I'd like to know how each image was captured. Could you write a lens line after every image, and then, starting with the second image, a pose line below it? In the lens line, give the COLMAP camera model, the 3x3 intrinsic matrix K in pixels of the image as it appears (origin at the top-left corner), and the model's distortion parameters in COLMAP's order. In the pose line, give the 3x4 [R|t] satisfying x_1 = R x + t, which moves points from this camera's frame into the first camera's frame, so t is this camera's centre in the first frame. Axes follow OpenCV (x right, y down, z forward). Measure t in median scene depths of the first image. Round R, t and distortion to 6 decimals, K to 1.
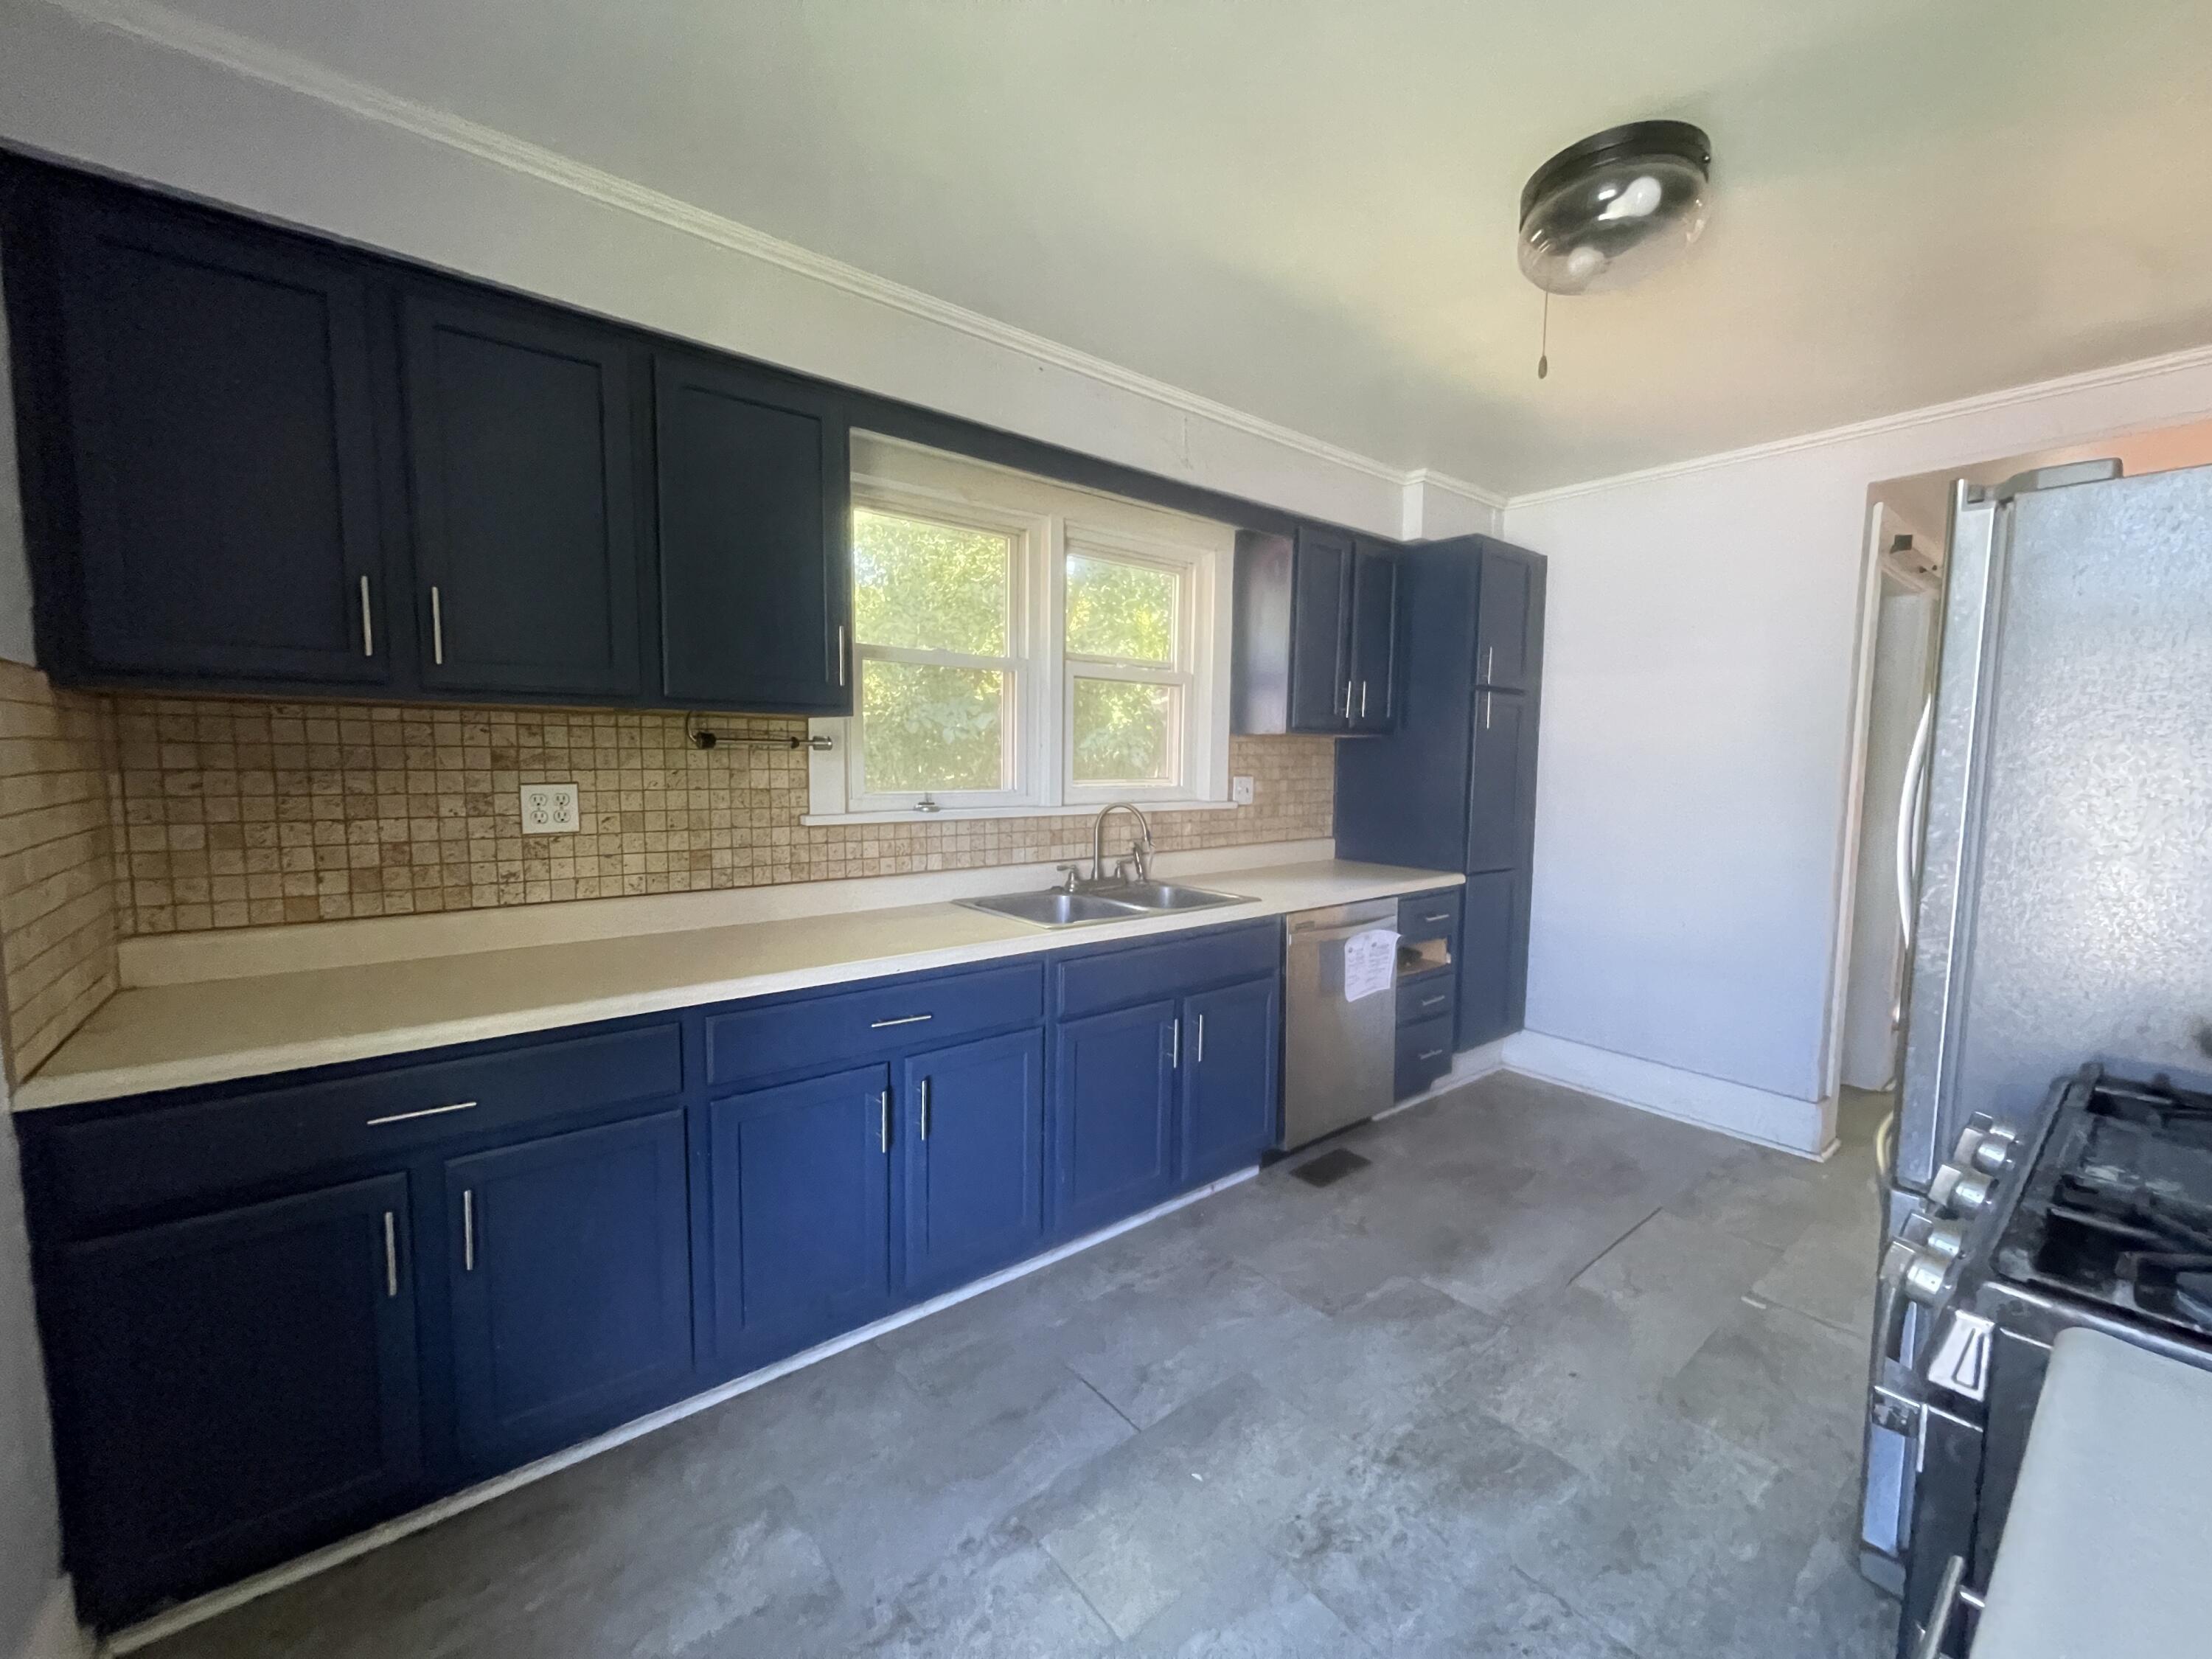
lens RADIAL K [[893.8, 0, 1097.4], [0, 893.8, 828.0], [0, 0, 1]] dist [0.002729, 0.000269]
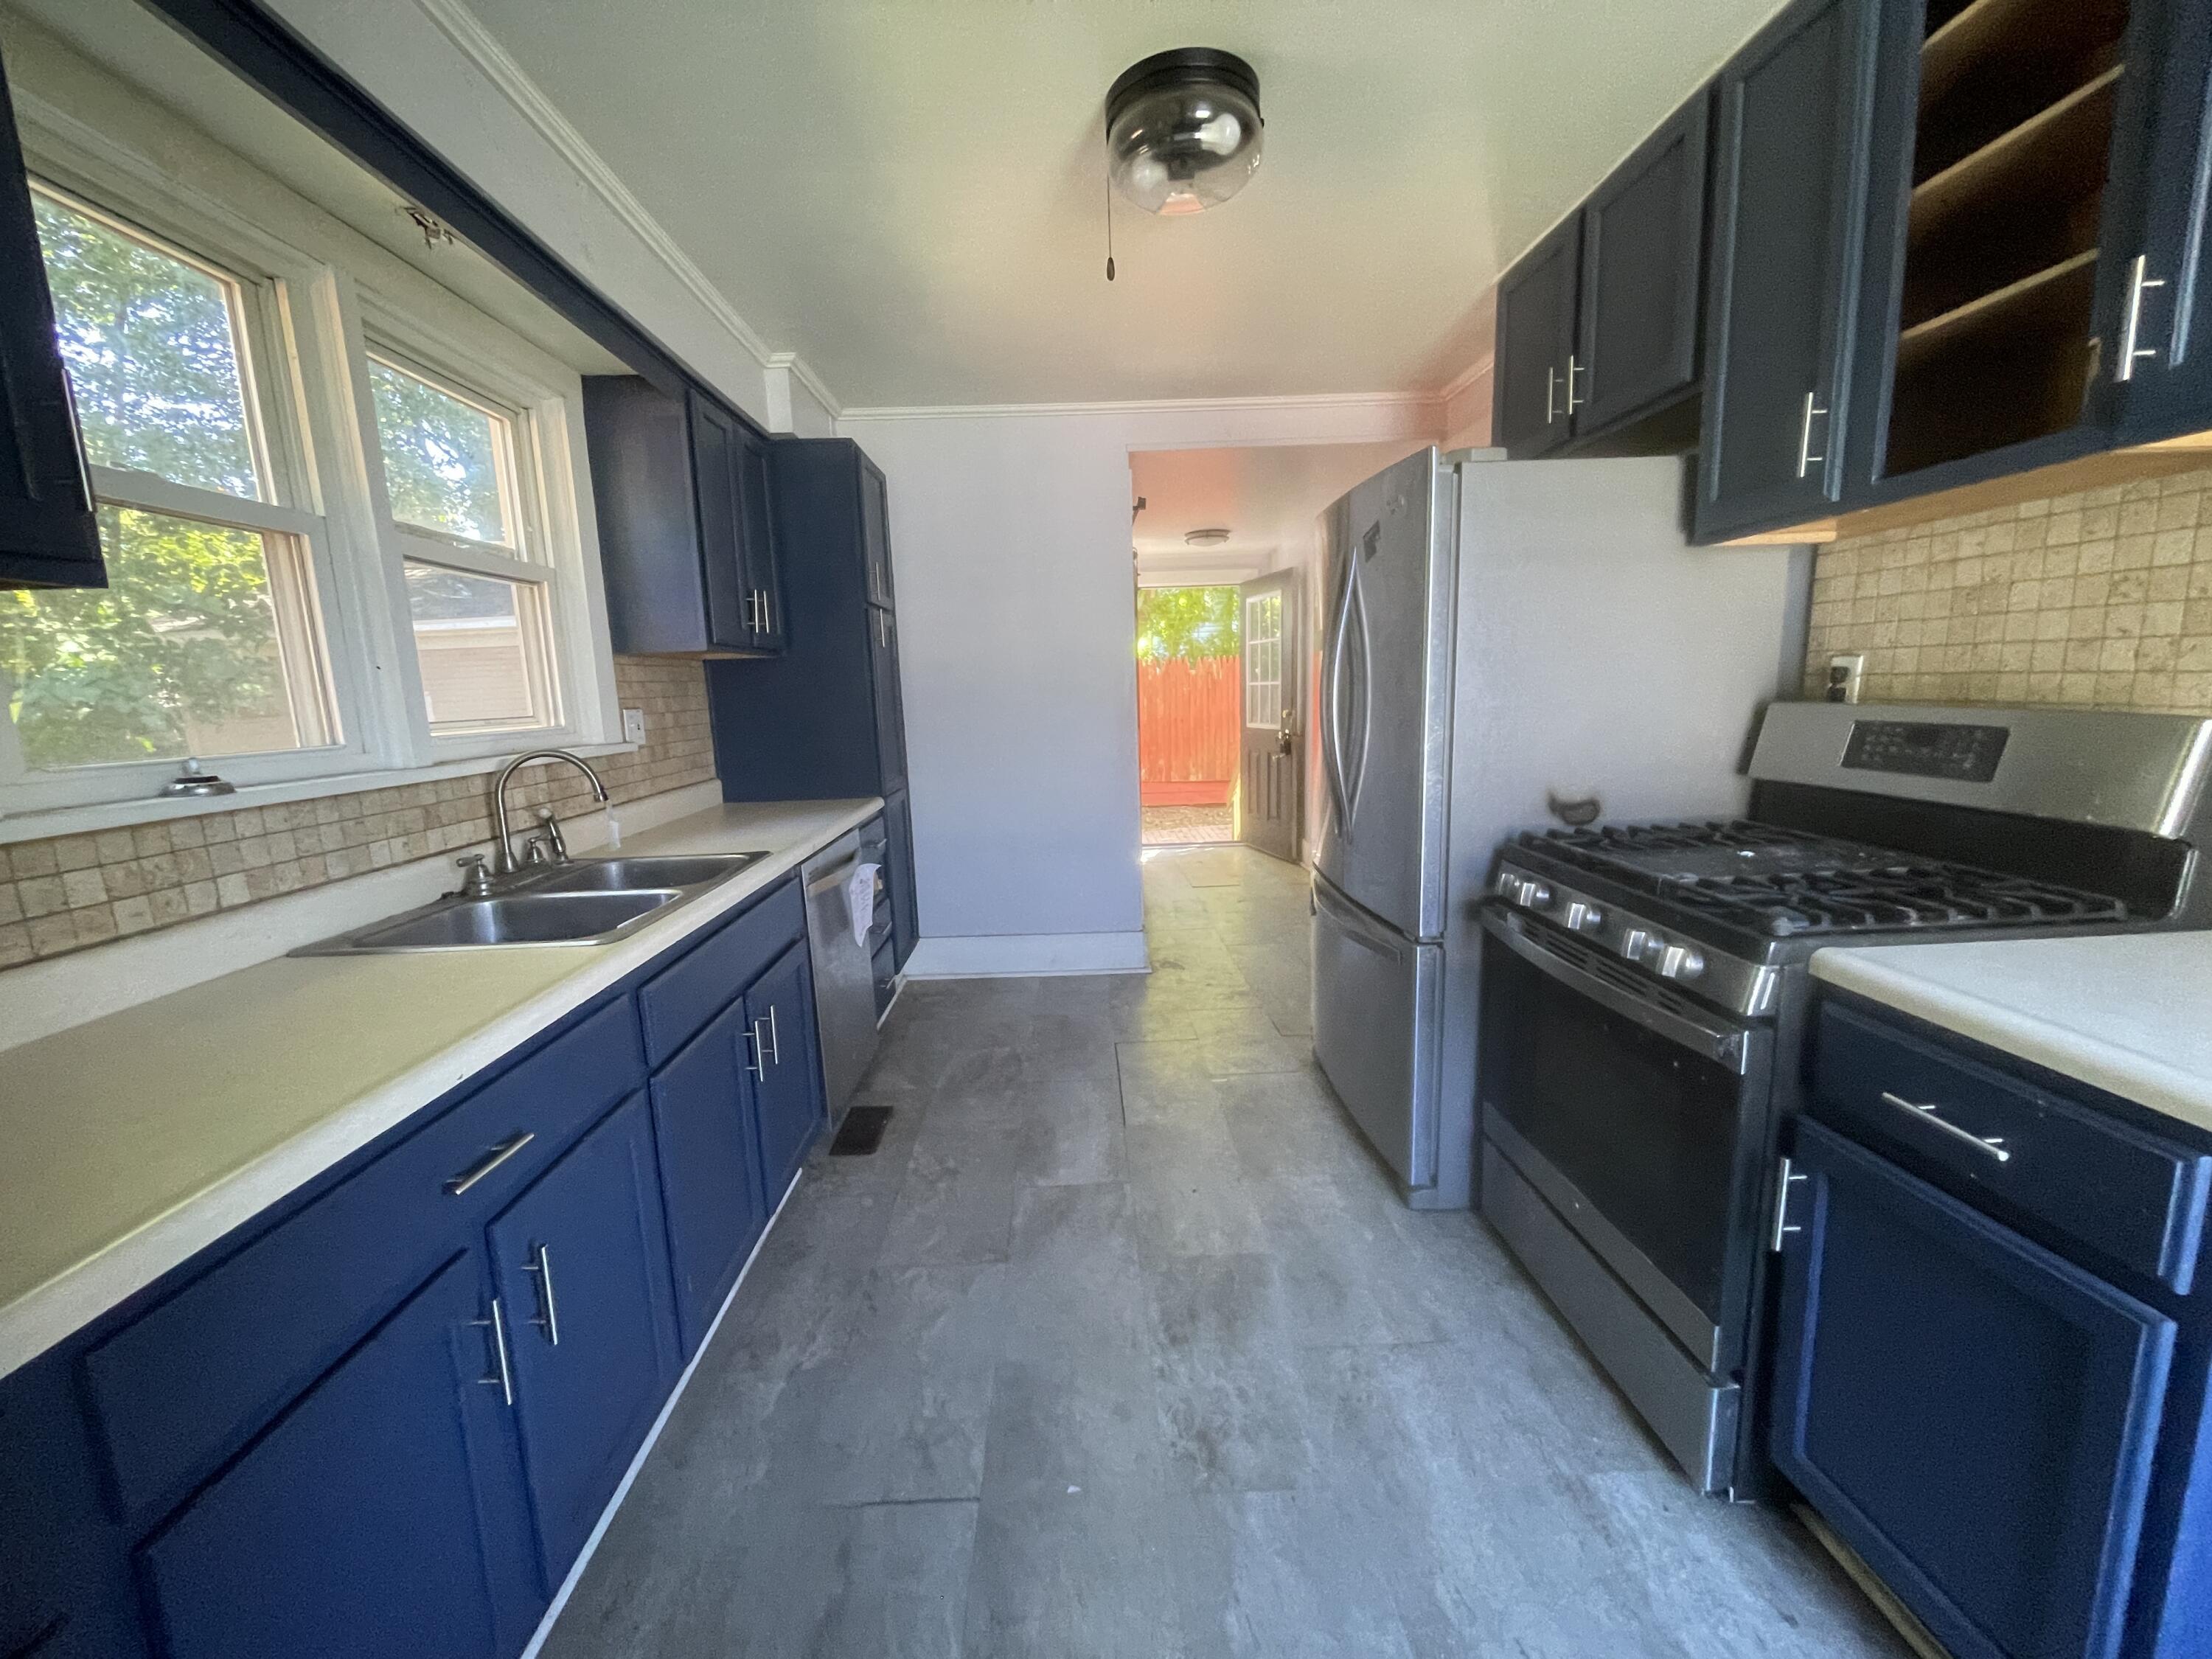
lens RADIAL K [[893.8, 0, 1099.0], [0, 893.8, 831.0], [0, 0, 1]] dist [0.002729, 0.000269]
pose [[0.606920, -0.159184, 0.778659, -0.258567], [0.103850, 0.987220, 0.120876, -0.006647], [-0.787949, 0.007502, 0.615695, 0.251496]]
